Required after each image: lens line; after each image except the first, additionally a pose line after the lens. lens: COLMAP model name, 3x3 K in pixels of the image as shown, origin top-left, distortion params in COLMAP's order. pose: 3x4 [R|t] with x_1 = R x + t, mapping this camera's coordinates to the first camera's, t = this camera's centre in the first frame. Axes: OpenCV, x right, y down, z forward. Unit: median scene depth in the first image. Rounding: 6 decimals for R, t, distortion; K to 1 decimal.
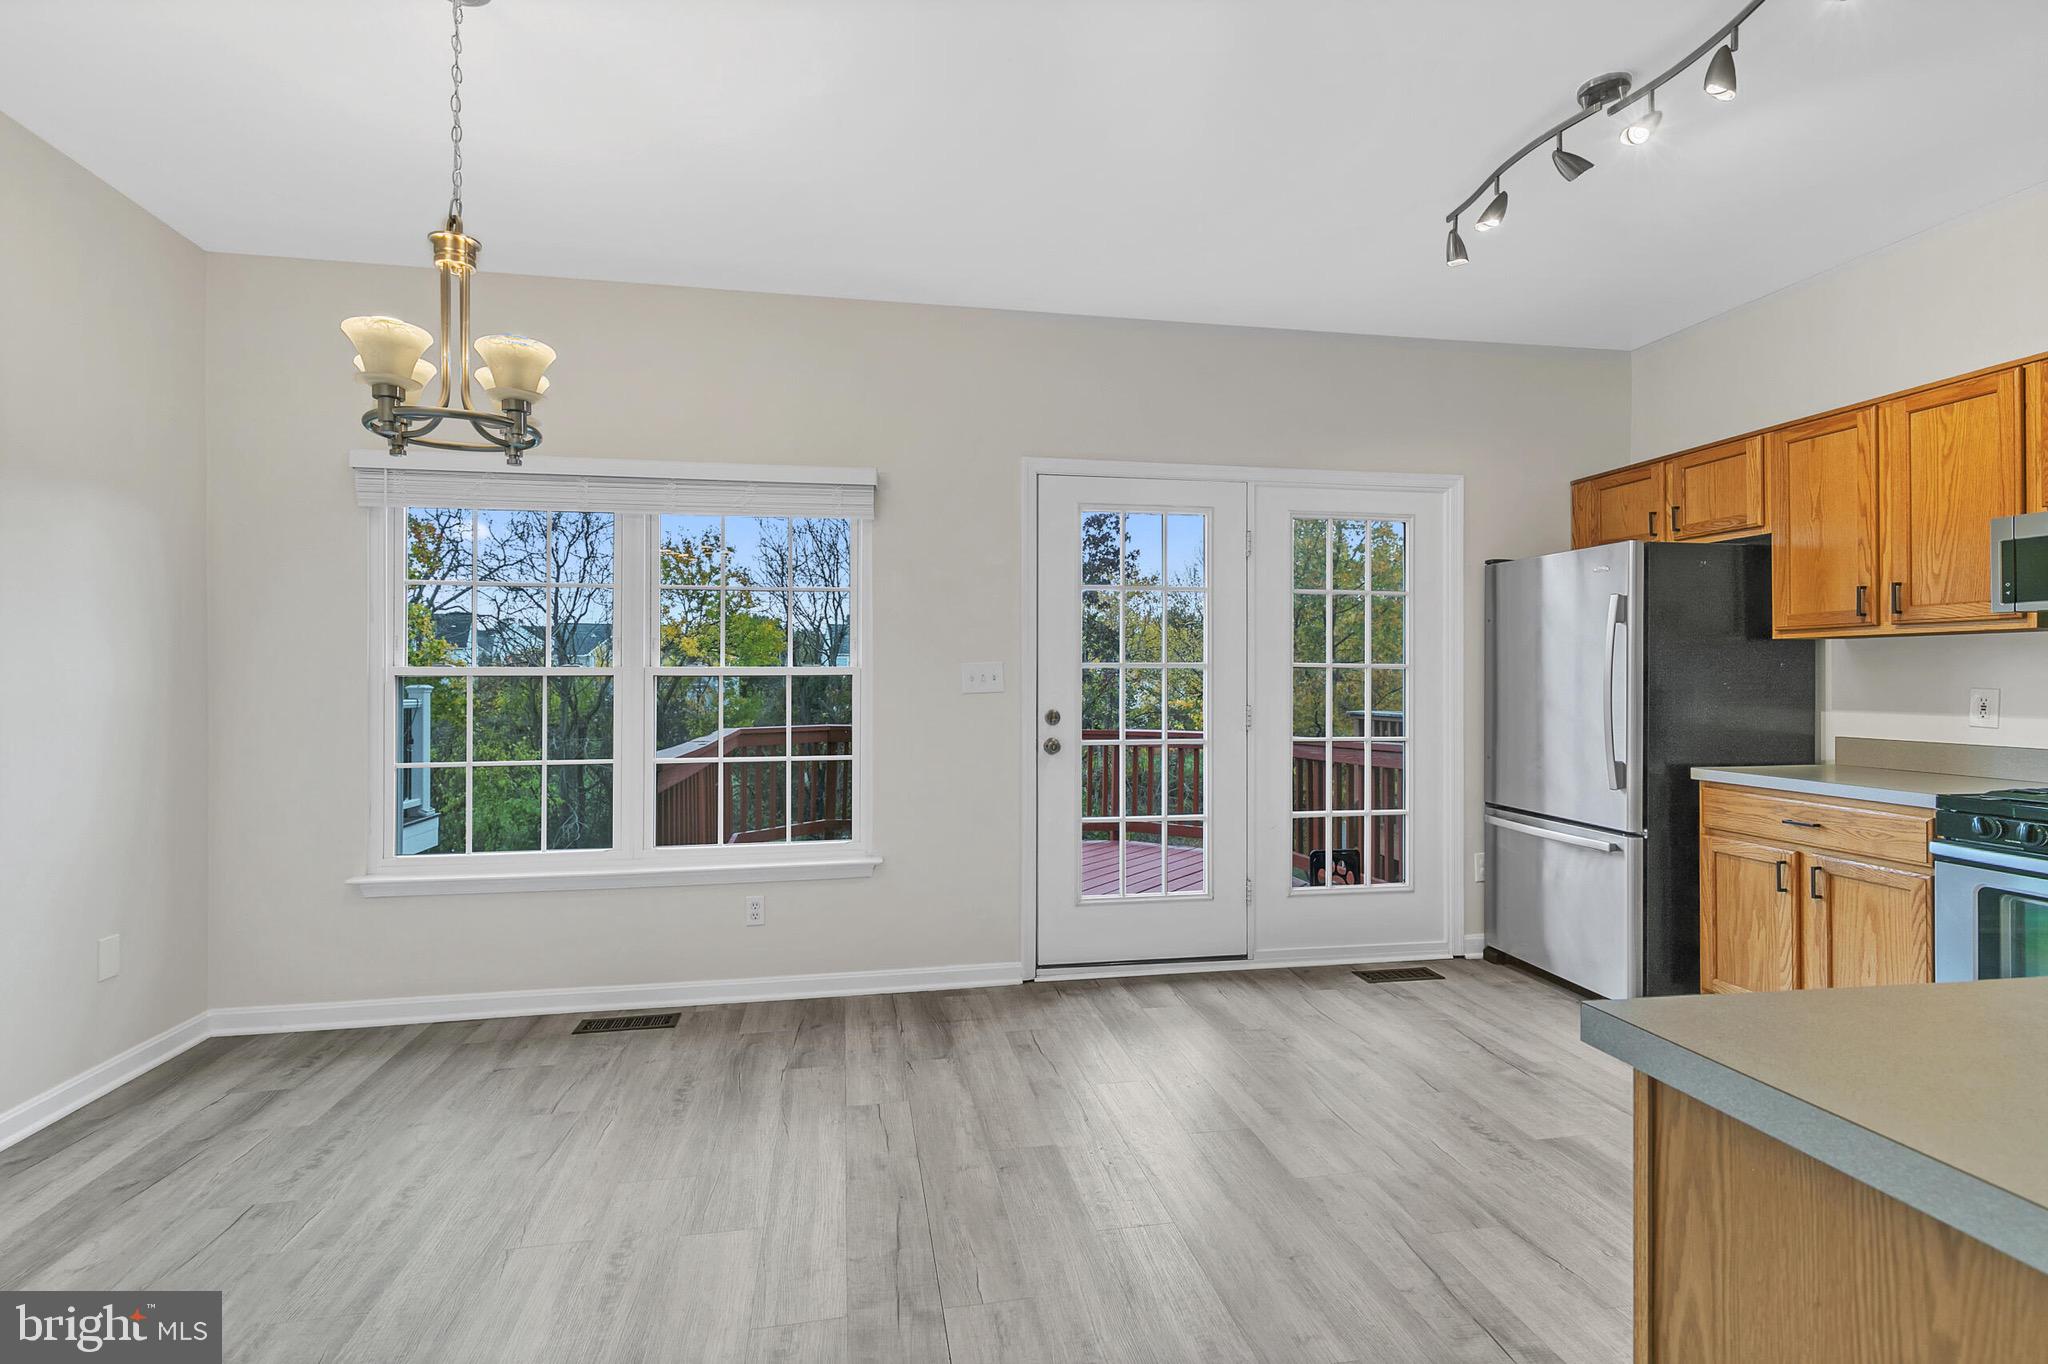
lens RADIAL K [[939.9, 0, 1014.3], [0, 939.9, 666.7], [0, 0, 1]] dist [0.010422, -0.003108]
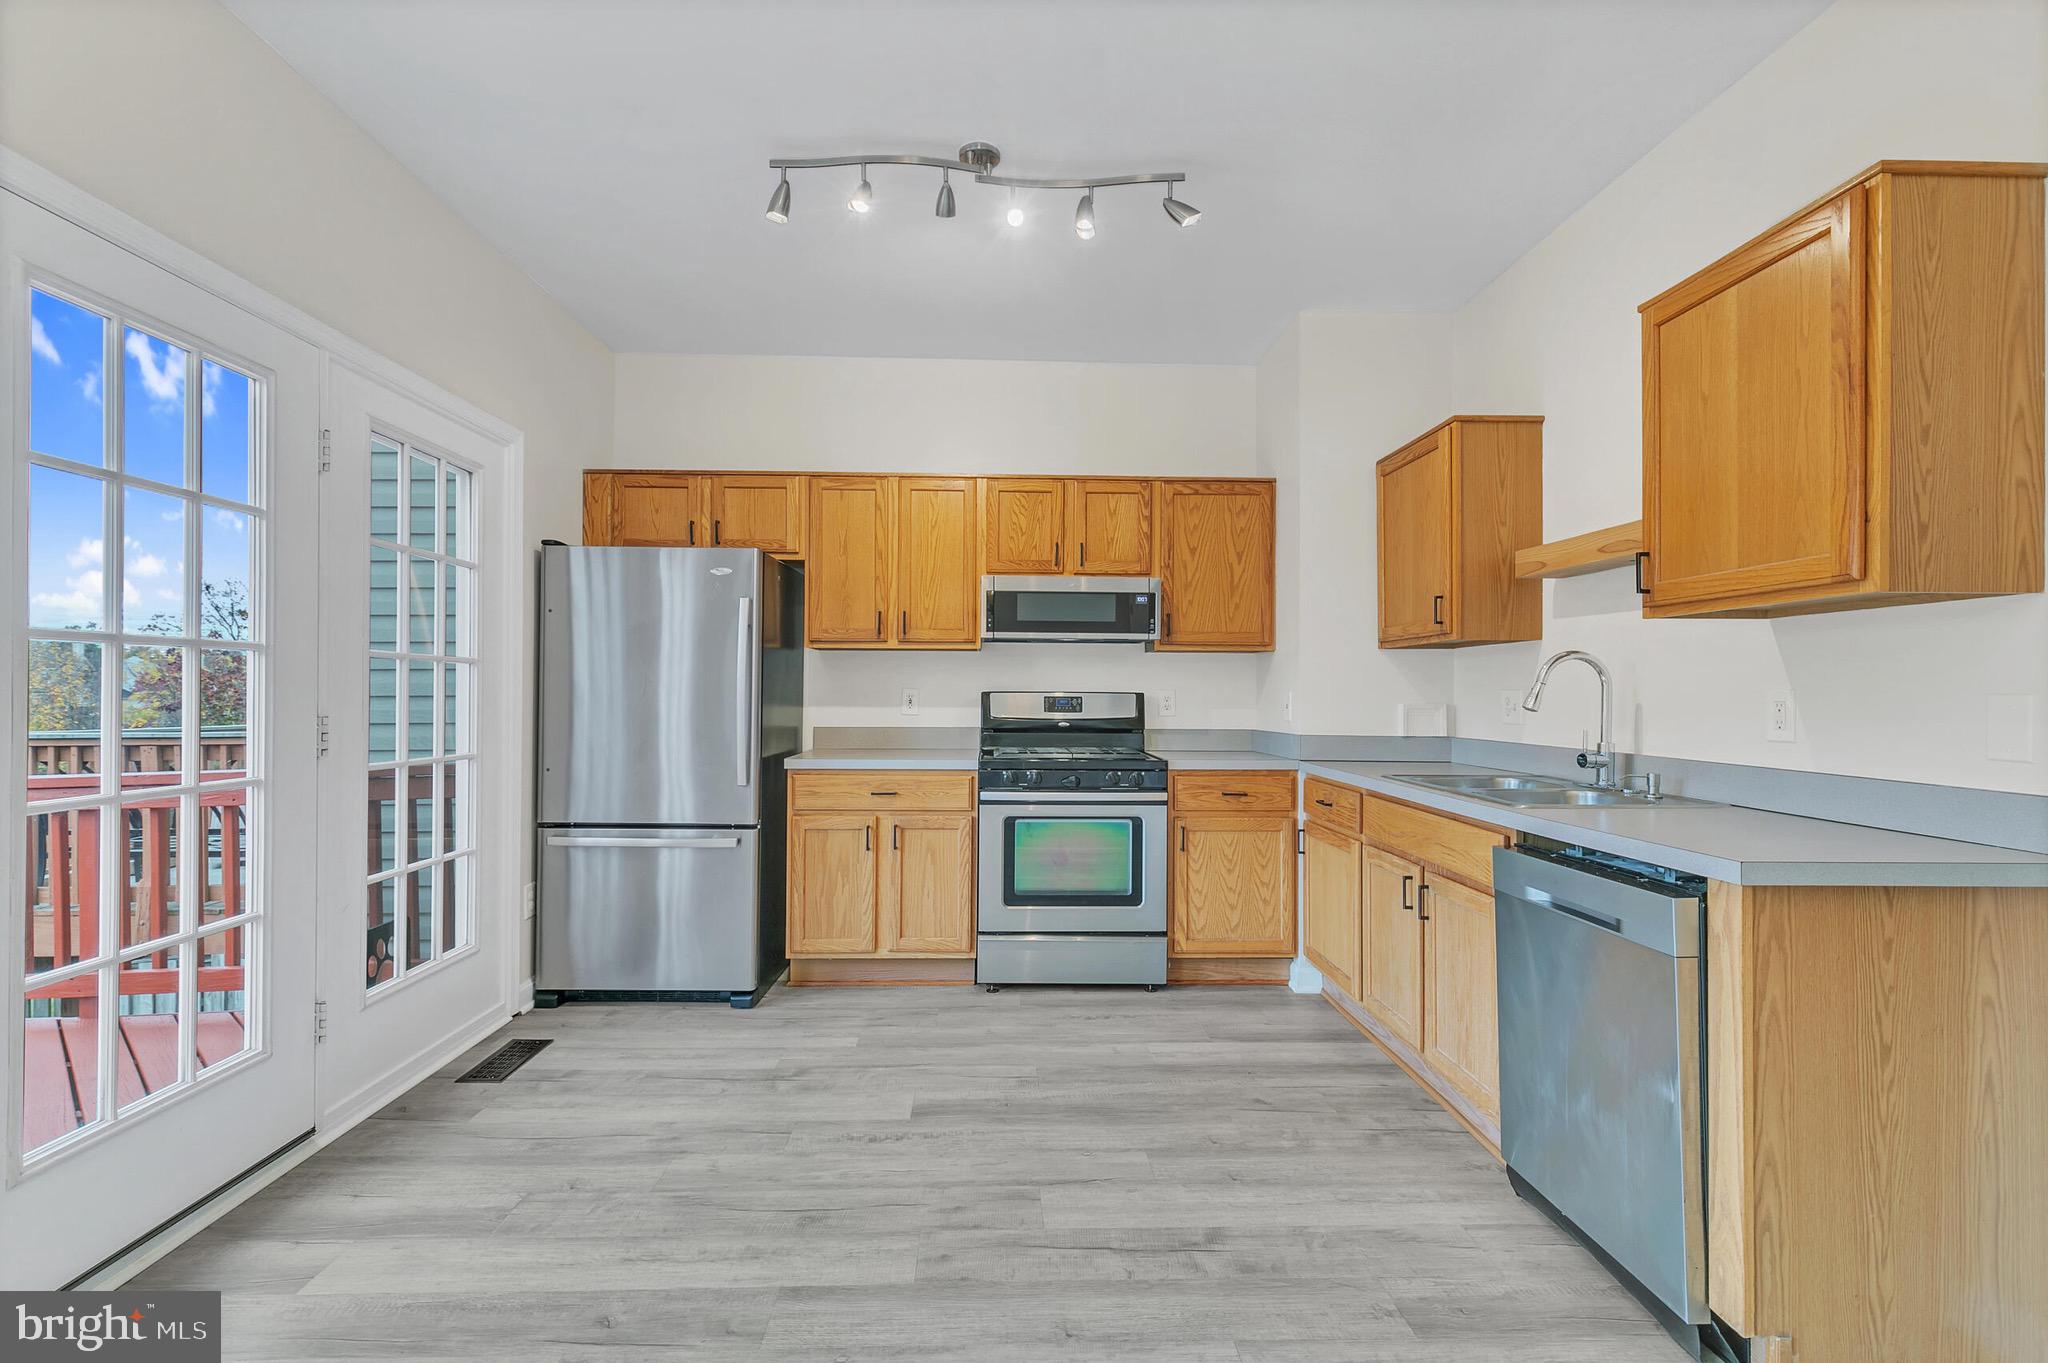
lens RADIAL K [[939.9, 0, 1014.0], [0, 939.9, 686.5], [0, 0, 1]] dist [0.010422, -0.003108]
pose [[0.149883, 0.005749, 0.988687, -0.377275], [-0.017548, 0.999841, -0.003153, 0.021259], [-0.988548, -0.016877, 0.149960, 0.608303]]
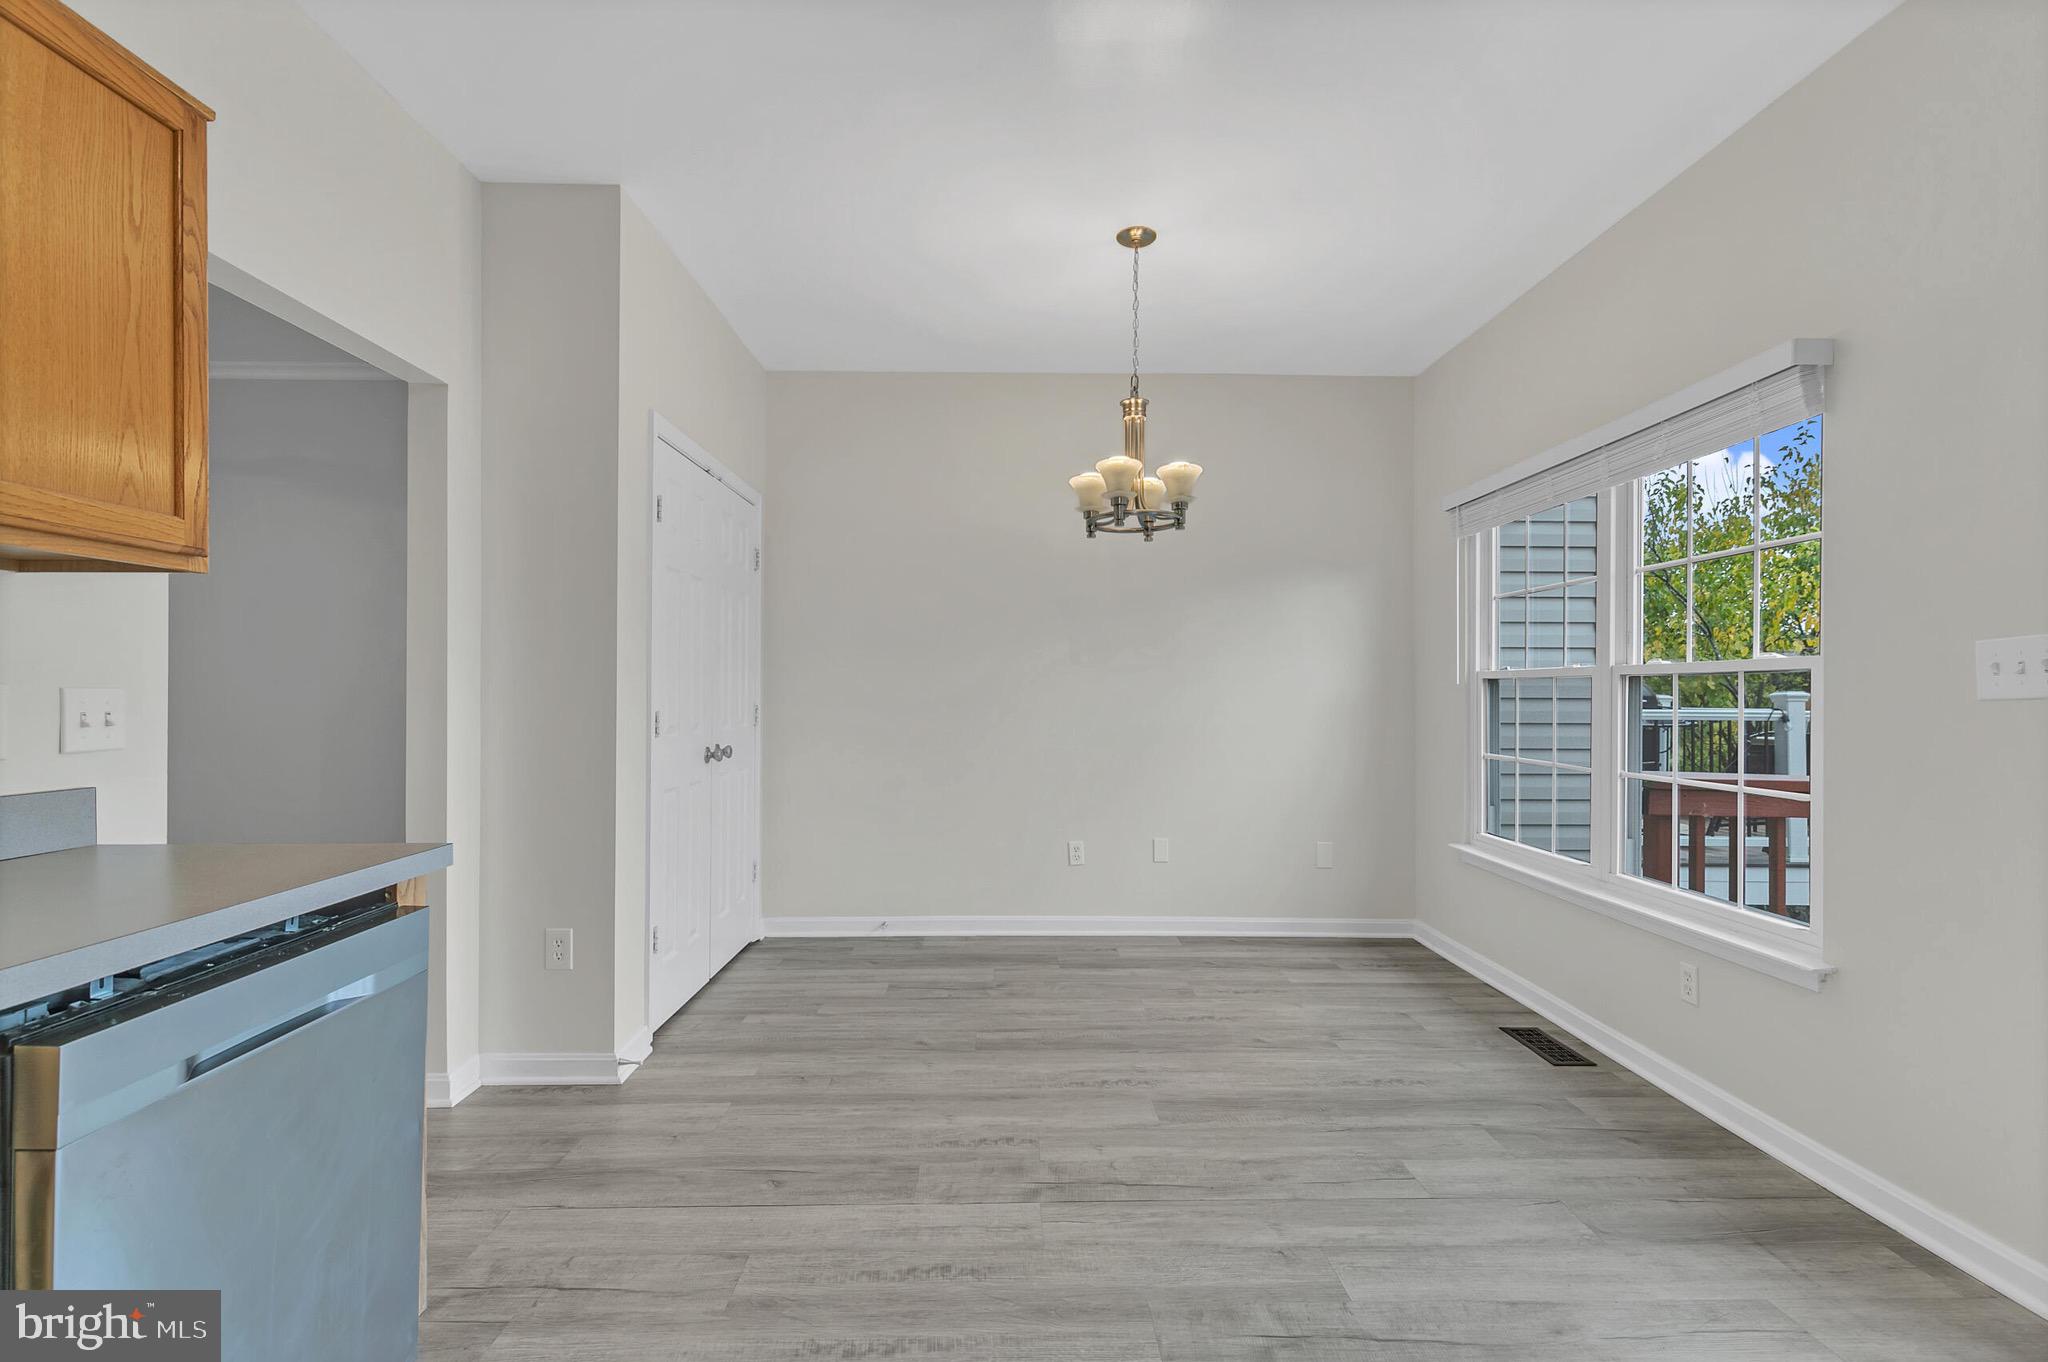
lens RADIAL K [[939.9, 0, 1026.1], [0, 939.9, 690.6], [0, 0, 1]] dist [0.010422, -0.003108]
pose [[-0.152617, 0.000617, -0.988285, 0.660574], [0.009799, 0.999952, -0.000889, 0.023175], [0.988237, -0.009820, -0.152615, 0.704246]]
